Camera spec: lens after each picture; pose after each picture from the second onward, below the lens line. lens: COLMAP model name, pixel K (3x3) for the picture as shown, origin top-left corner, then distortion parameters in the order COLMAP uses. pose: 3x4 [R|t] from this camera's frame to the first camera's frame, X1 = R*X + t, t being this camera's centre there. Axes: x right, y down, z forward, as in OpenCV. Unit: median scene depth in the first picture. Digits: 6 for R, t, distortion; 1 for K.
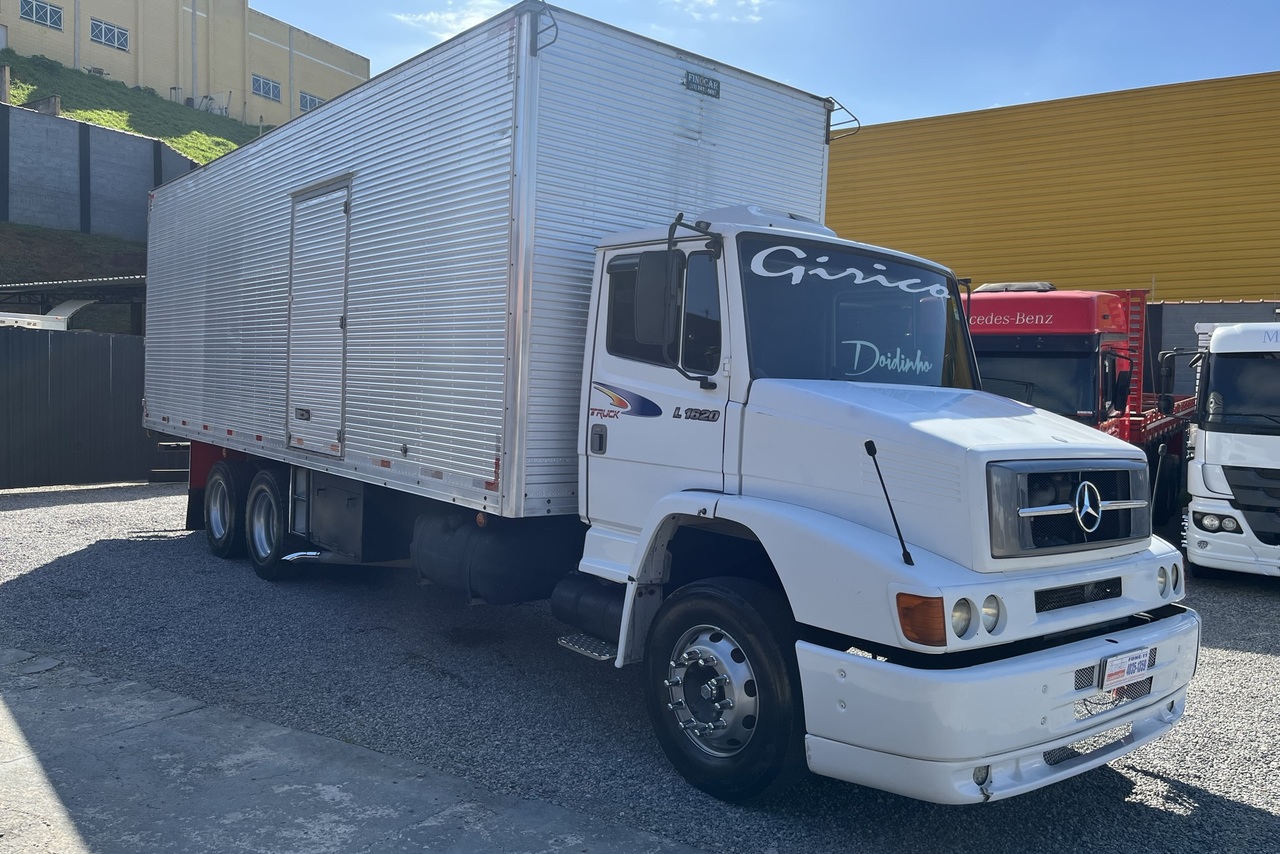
lens RADIAL K [[1035.7, 0, 640.0], [0, 1035.7, 427.0], [0, 0, 1]] dist [0.054502, -0.007366]
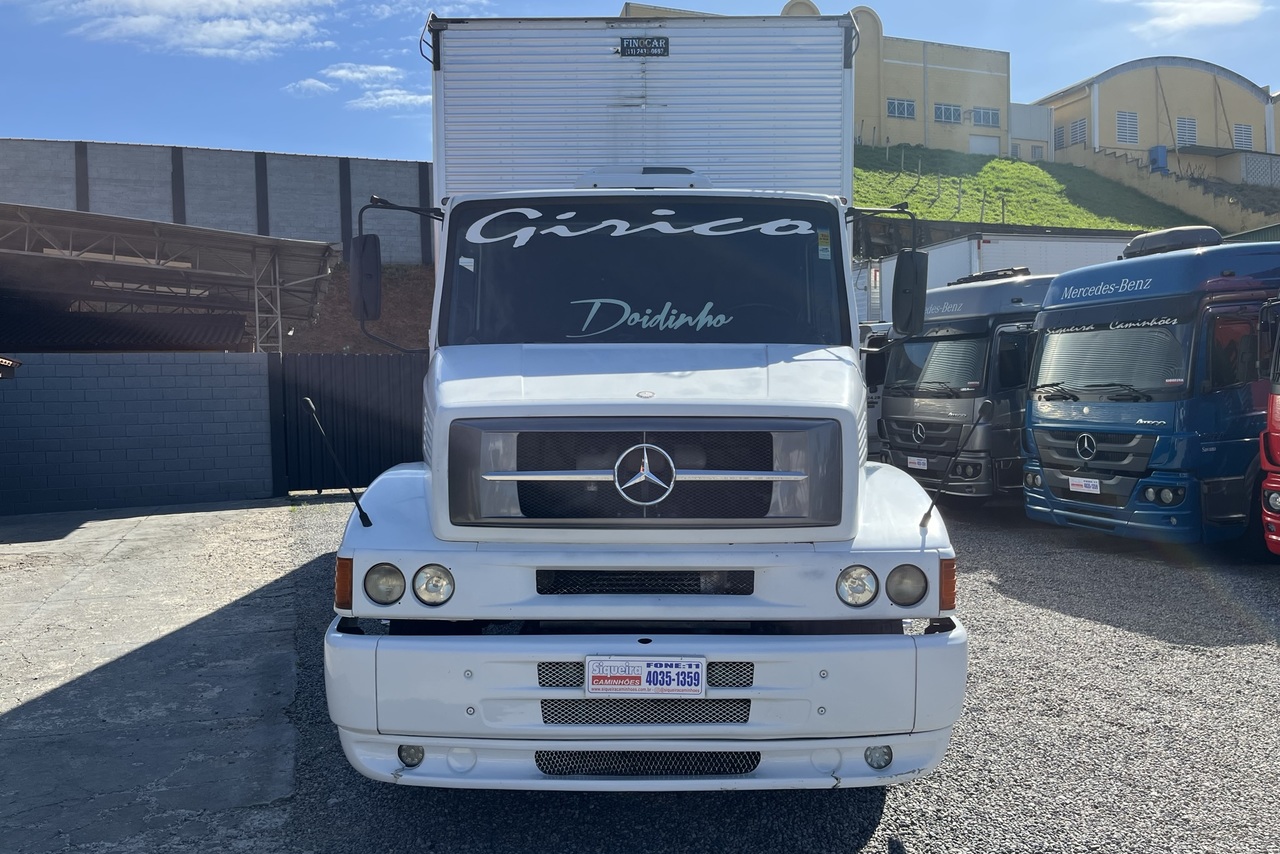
lens RADIAL K [[1043.1, 0, 639.9], [0, 1043.1, 439.4], [0, 0, 1]] dist [0.038263, 0.000161]
pose [[0.744398, -0.013825, -0.667593, 0.830584], [0.011963, 0.999901, -0.007367, 0.046489], [0.667629, -0.002502, 0.744490, 0.335420]]
